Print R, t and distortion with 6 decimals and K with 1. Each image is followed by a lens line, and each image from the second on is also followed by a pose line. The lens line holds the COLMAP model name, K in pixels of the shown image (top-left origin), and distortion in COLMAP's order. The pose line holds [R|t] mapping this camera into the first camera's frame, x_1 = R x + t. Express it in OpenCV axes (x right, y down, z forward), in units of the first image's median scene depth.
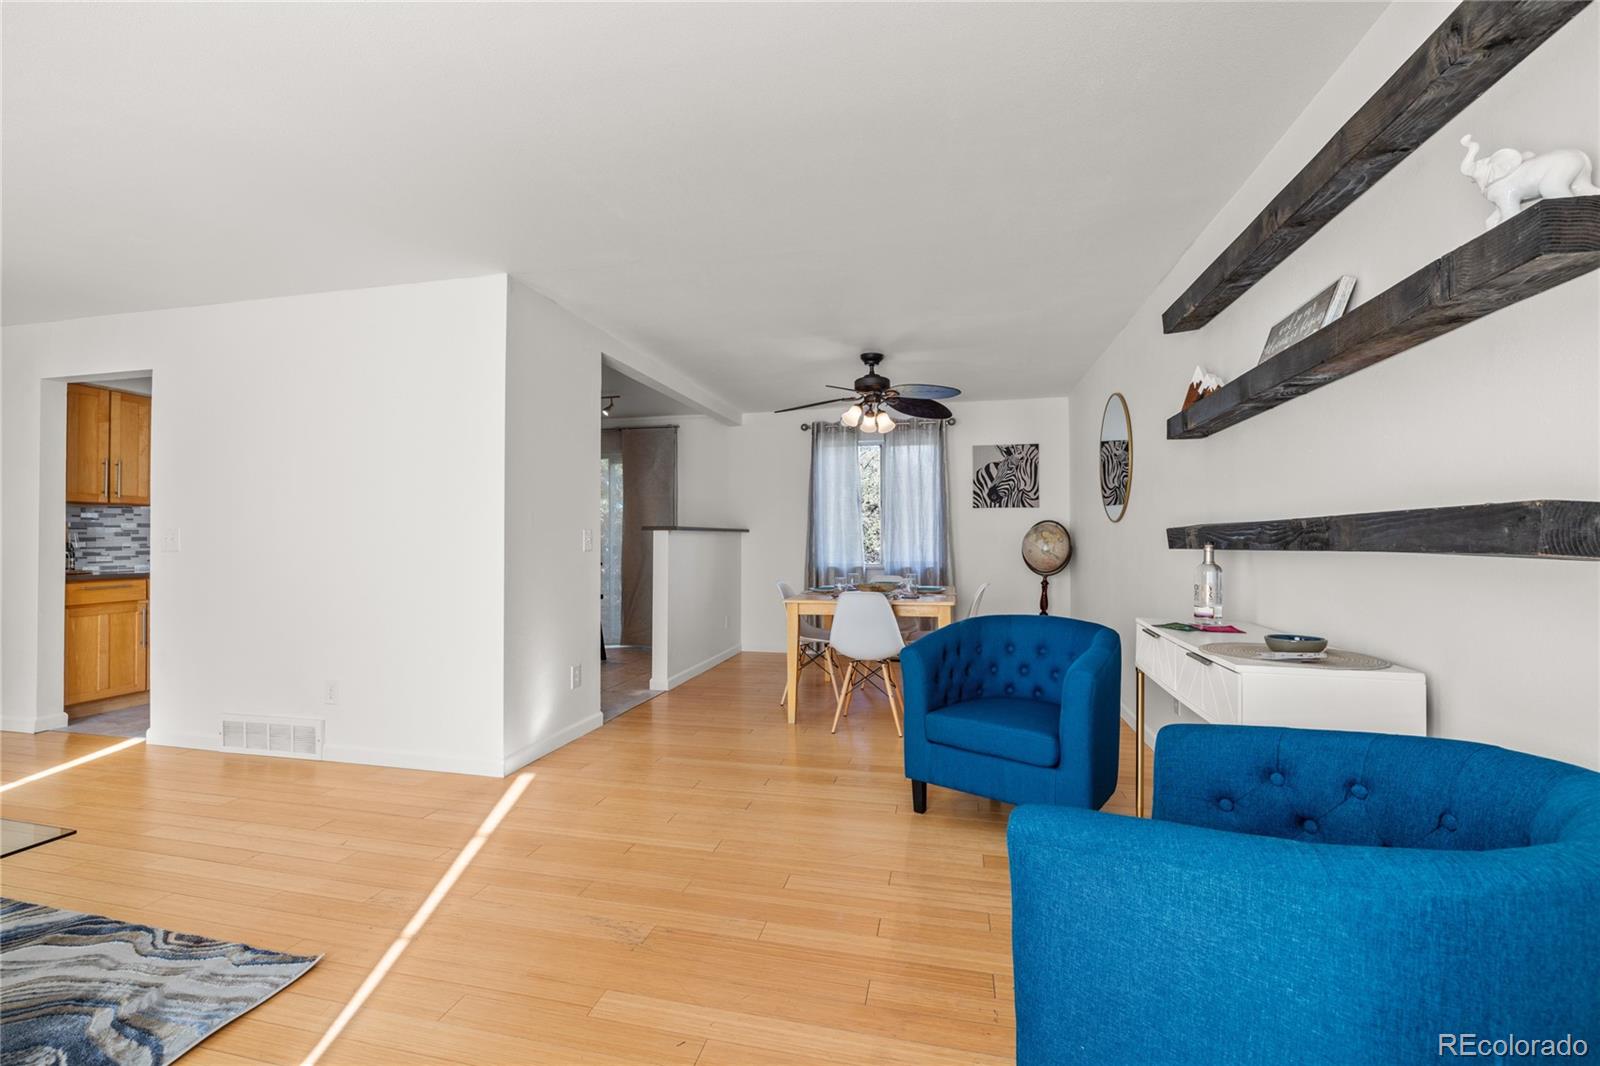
lens RADIAL K [[668.6, 0, 793.6], [0, 668.6, 530.6], [0, 0, 1]] dist [-0.003884, 0.002169]
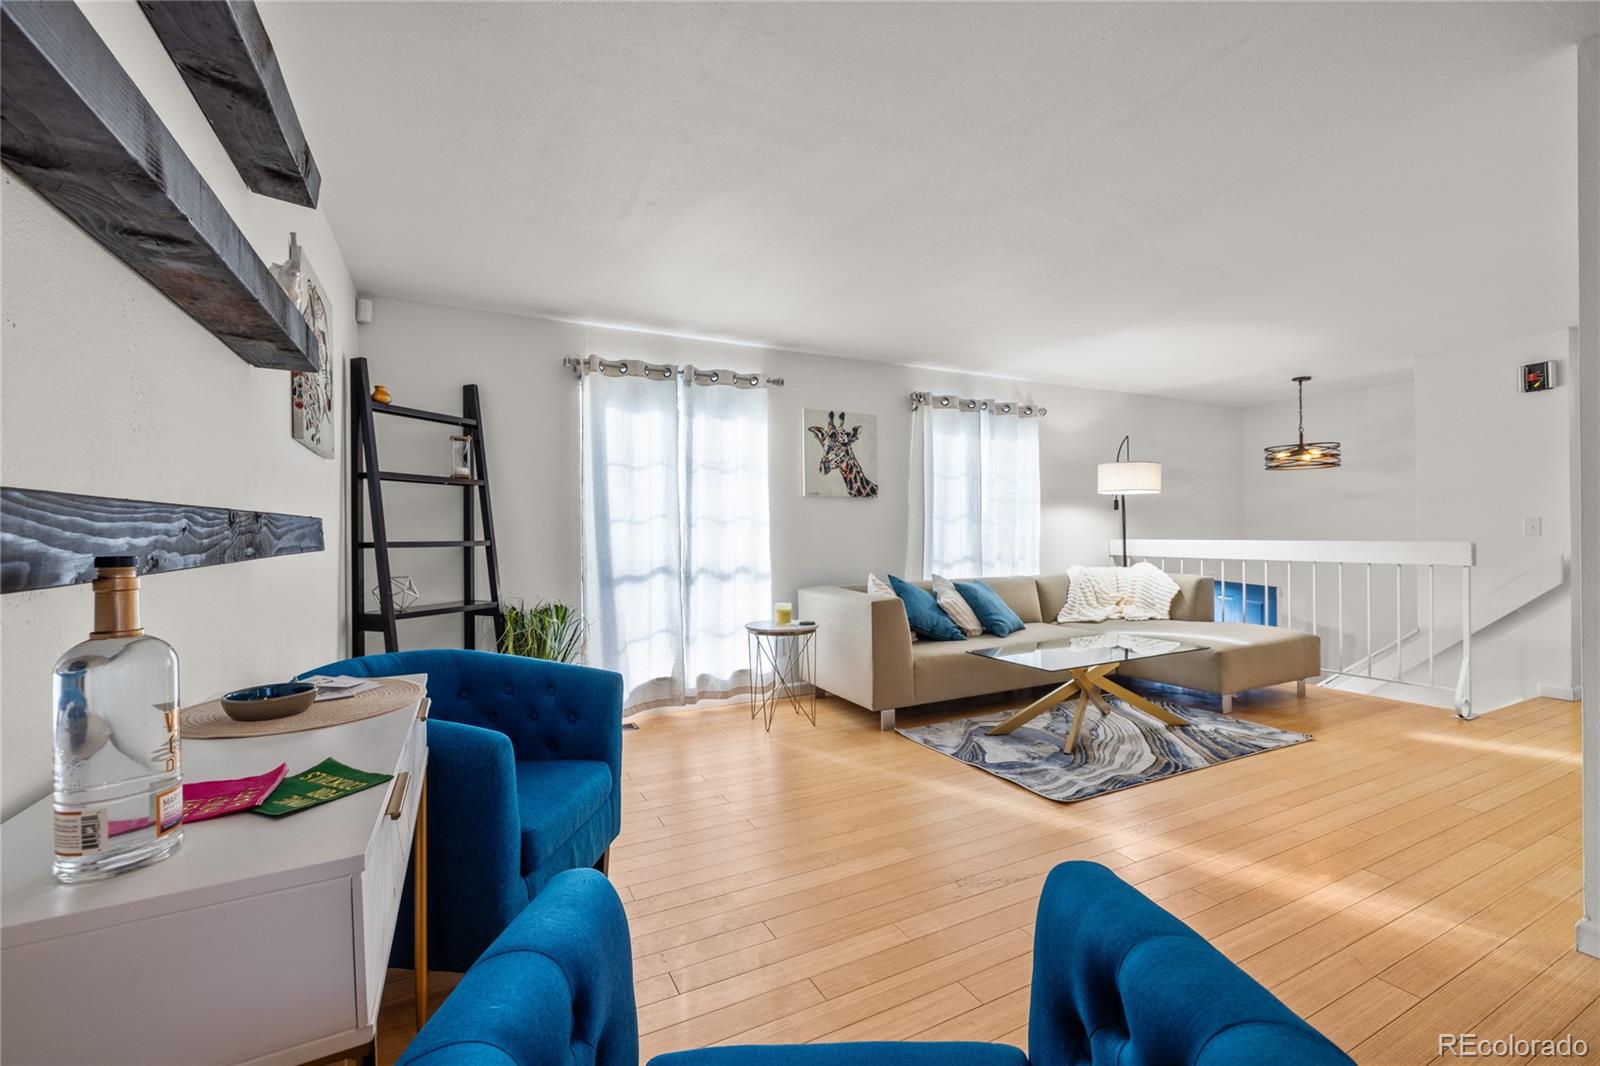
lens RADIAL K [[668.6, 0, 797.1], [0, 668.6, 528.9], [0, 0, 1]] dist [-0.003884, 0.002169]
pose [[-0.762450, 0.004432, -0.647032, 0.220180], [0.021537, 0.999596, -0.018532, 0.006316], [0.646688, -0.028065, -0.762238, 0.521806]]
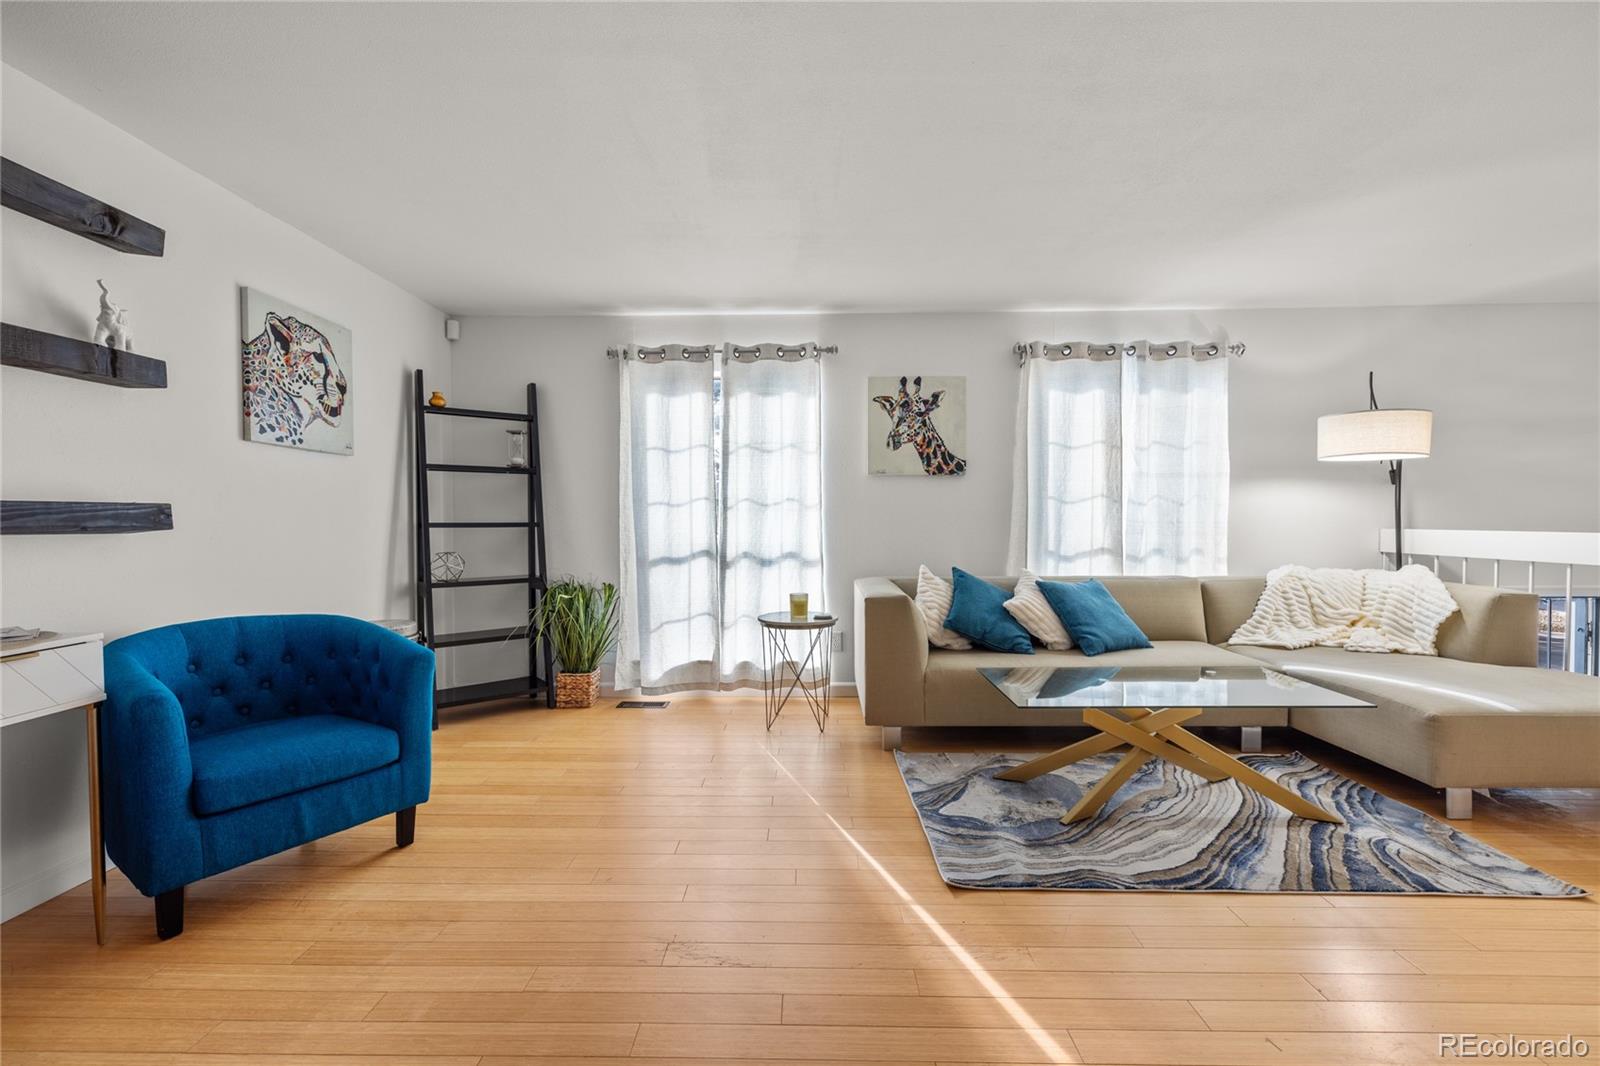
lens RADIAL K [[668.6, 0, 796.2], [0, 668.6, 530.5], [0, 0, 1]] dist [-0.003884, 0.002169]
pose [[-0.977405, 0.009511, -0.211160, -0.063959], [0.009297, 0.999955, 0.002007, 0.008958], [0.211170, -0.000002, -0.977449, 0.595810]]
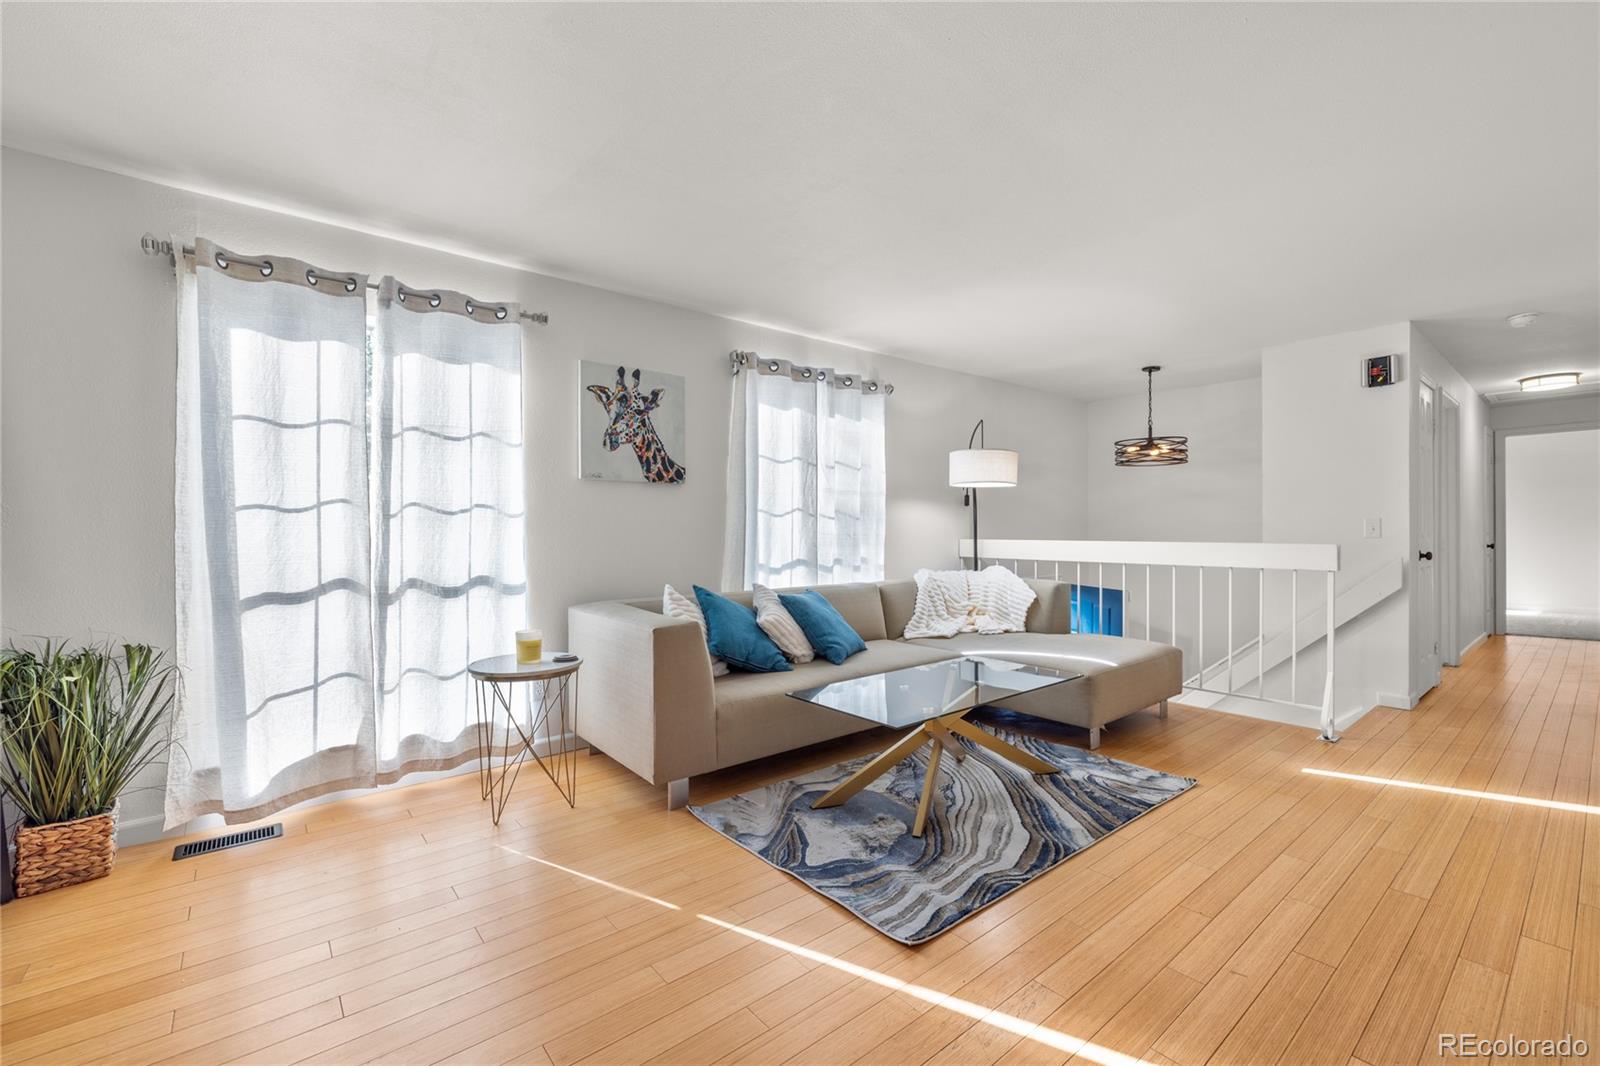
lens RADIAL K [[668.6, 0, 796.9], [0, 668.6, 530.9], [0, 0, 1]] dist [-0.003884, 0.002169]
pose [[-0.606193, 0.004375, -0.795305, 0.055863], [0.016869, 0.999831, -0.007358, 0.005636], [0.795138, -0.017876, -0.606164, 0.429491]]
